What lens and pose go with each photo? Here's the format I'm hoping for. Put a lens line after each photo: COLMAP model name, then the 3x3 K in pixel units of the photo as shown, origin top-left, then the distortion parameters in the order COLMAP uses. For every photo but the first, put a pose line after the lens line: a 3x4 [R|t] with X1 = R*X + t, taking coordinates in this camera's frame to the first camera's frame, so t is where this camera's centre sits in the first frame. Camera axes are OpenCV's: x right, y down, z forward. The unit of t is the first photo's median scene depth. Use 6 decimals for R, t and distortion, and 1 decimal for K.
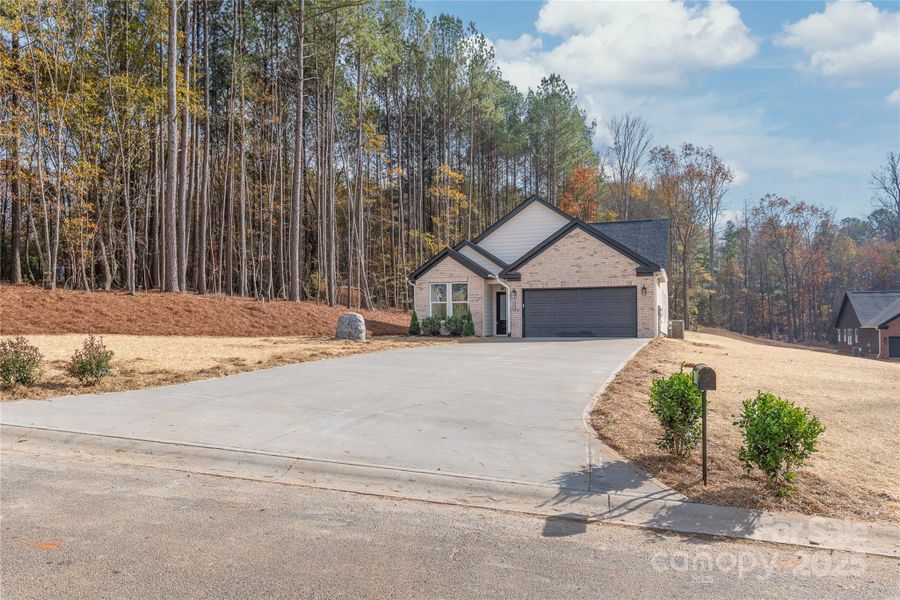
lens RADIAL K [[368.7, 0, 450.0], [0, 368.7, 300.0], [0, 0, 1]] dist [-0.000239, -0.000035]
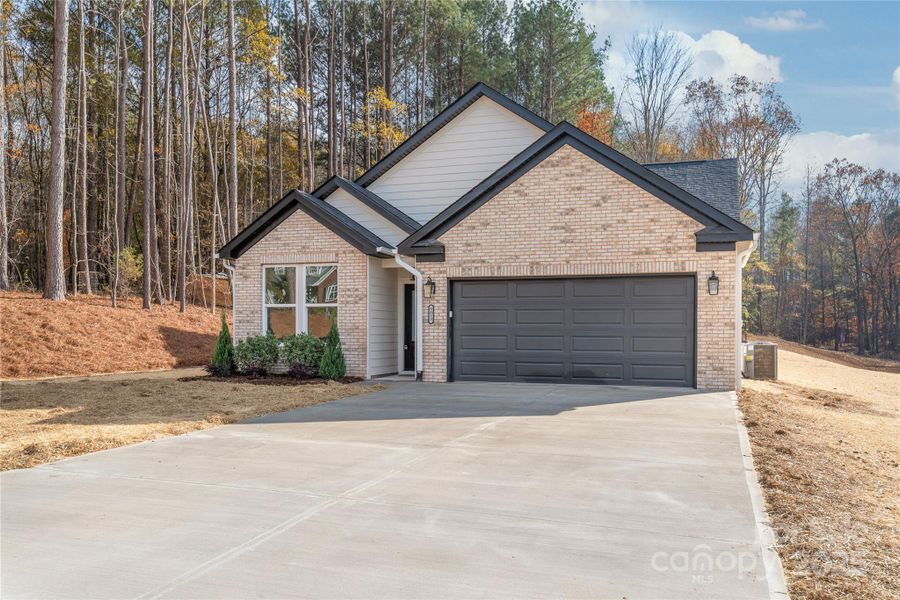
lens RADIAL K [[419.9, 0, 444.4], [0, 419.9, 300.7], [0, 0, 1]] dist [-0.002418, -0.000260]
pose [[0.999960, 0.006824, 0.005725, 0.184150], [-0.006906, 0.999873, 0.014342, -0.008856], [-0.005626, -0.014381, 0.999881, 0.457092]]
